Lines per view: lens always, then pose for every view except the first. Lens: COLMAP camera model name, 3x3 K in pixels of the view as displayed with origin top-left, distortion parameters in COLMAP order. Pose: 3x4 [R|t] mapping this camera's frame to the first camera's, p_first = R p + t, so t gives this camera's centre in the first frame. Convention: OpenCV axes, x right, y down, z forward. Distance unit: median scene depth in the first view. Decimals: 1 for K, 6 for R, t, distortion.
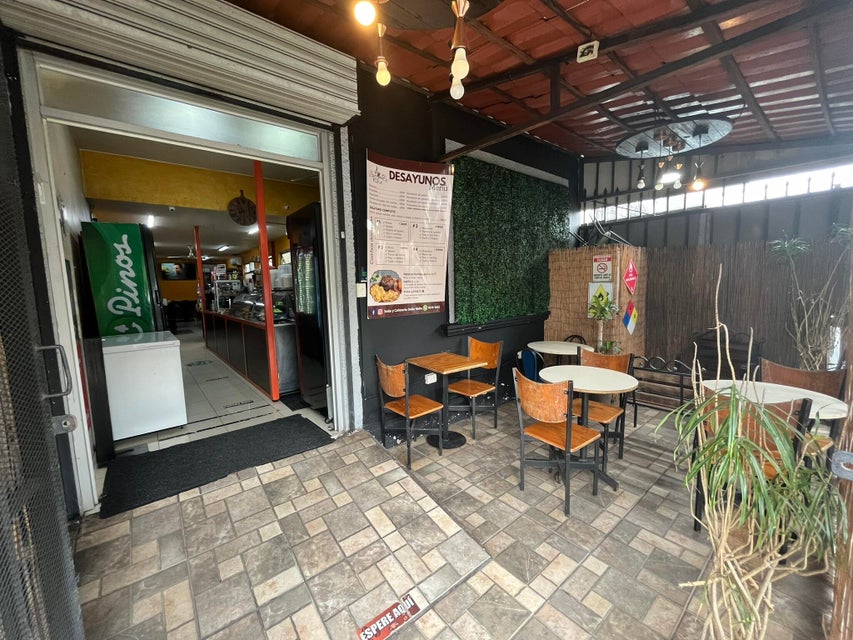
lens RADIAL K [[345.5, 0, 424.4], [0, 345.5, 319.3], [0, 0, 1]] dist [-0.001932, -0.000231]
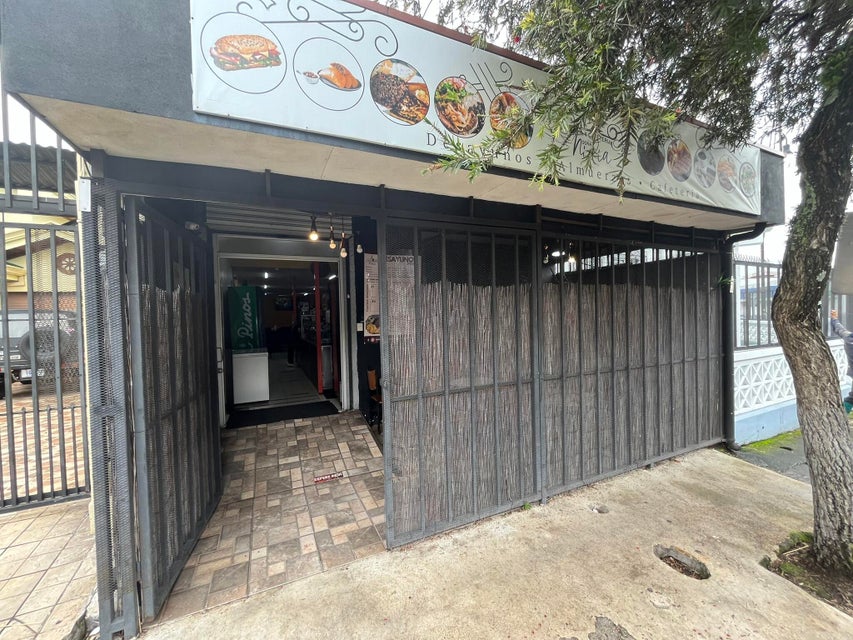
lens RADIAL K [[345.5, 0, 424.4], [0, 345.5, 319.3], [0, 0, 1]] dist [-0.001932, -0.000231]
pose [[0.967509, 0.009748, -0.252647, 0.536576], [-0.029226, 0.996870, -0.073458, -0.005013], [0.251140, 0.078455, 0.964766, -0.554642]]
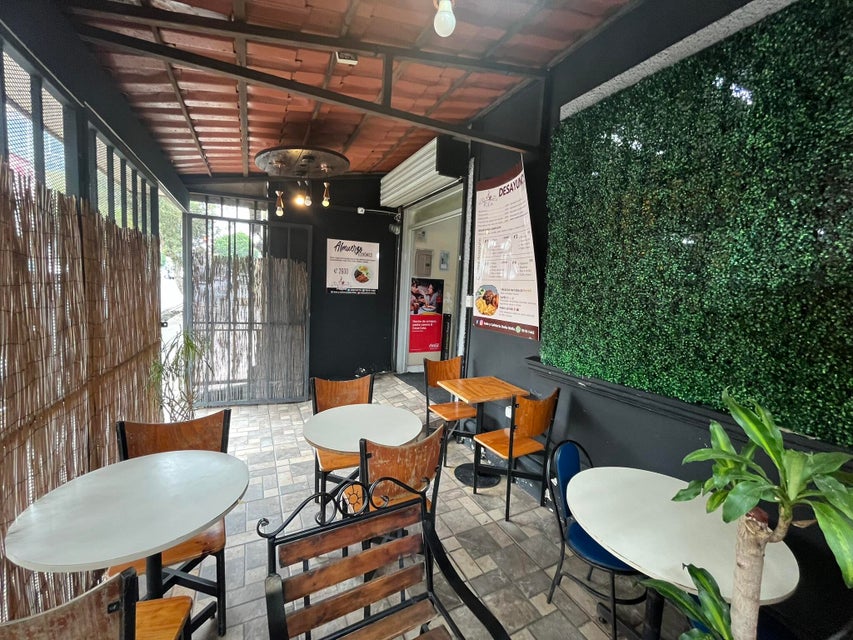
lens RADIAL K [[345.5, 0, 424.4], [0, 345.5, 319.3], [0, 0, 1]] dist [-0.001932, -0.000231]
pose [[-0.227461, 0.104598, -0.968153, 0.982403], [-0.141536, 0.980106, 0.139142, -0.160728], [0.963446, 0.168678, -0.208132, 1.060350]]
